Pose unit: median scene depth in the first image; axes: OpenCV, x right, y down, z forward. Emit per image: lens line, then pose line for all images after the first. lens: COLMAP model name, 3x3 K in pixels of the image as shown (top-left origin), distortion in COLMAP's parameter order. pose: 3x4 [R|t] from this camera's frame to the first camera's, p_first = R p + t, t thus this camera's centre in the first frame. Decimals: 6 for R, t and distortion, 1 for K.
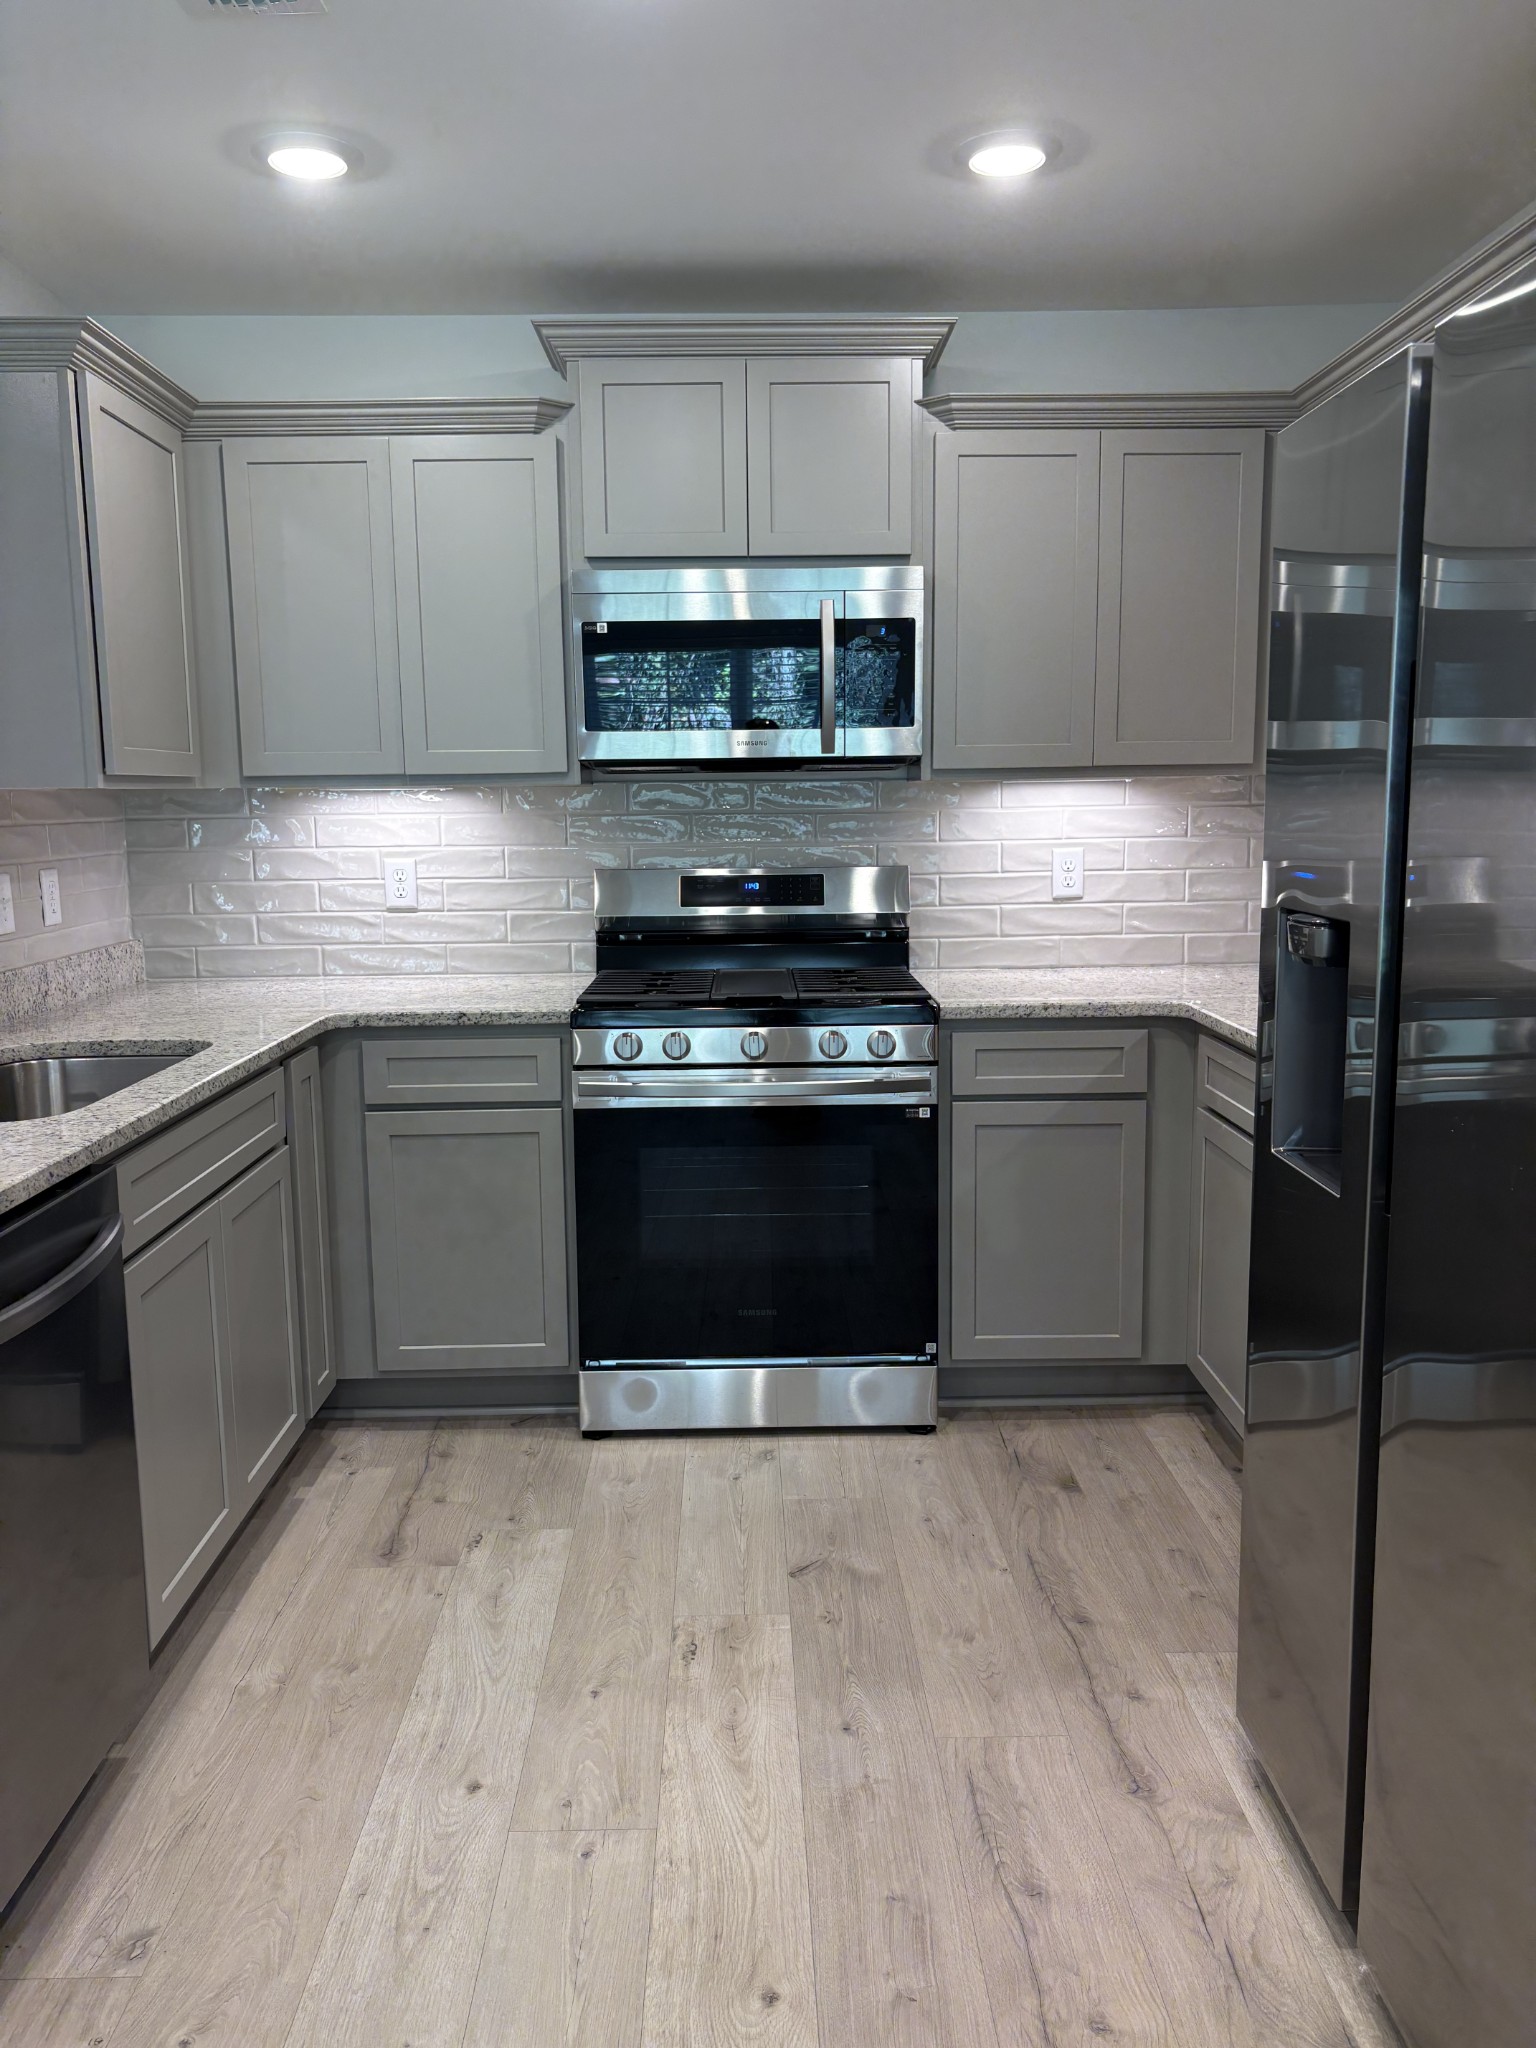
lens RADIAL K [[1561.4, 0, 767.8], [0, 1561.4, 1031.0], [0, 0, 1]] dist [-0.027899, -0.009443]
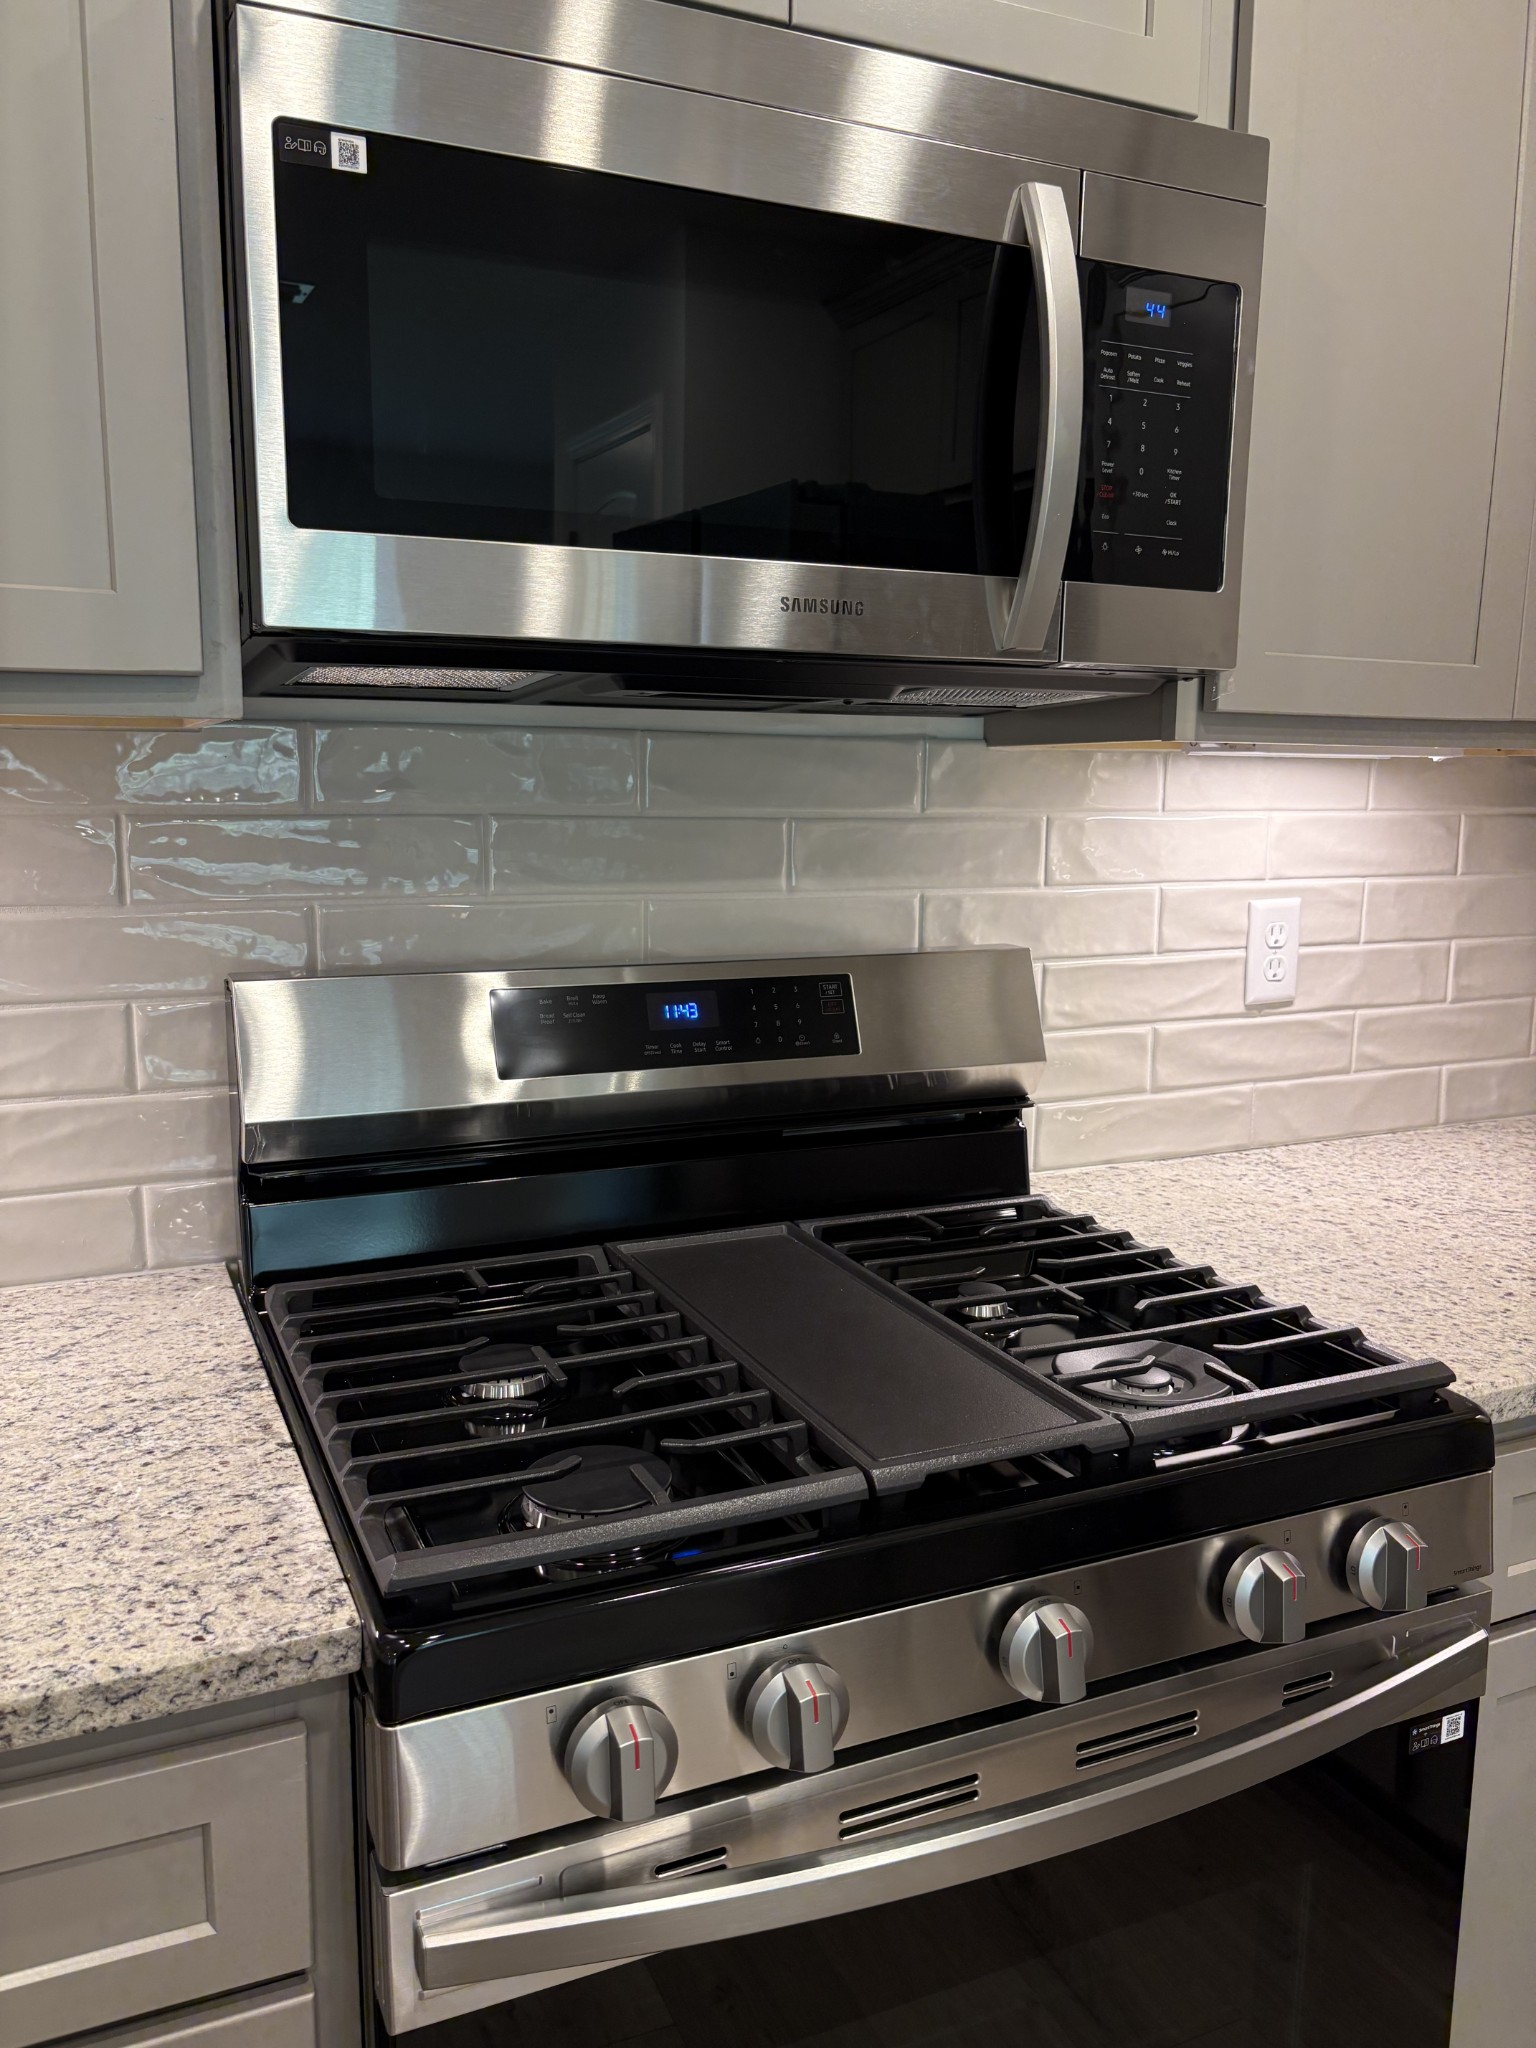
lens RADIAL K [[1561.4, 0, 775.0], [0, 1561.4, 1004.7], [0, 0, 1]] dist [-0.027899, -0.009443]
pose [[0.911273, -0.033840, 0.410410, -0.137629], [0.037057, 0.999313, 0.000116, -0.090976], [-0.410132, 0.015103, 0.911901, 0.634514]]
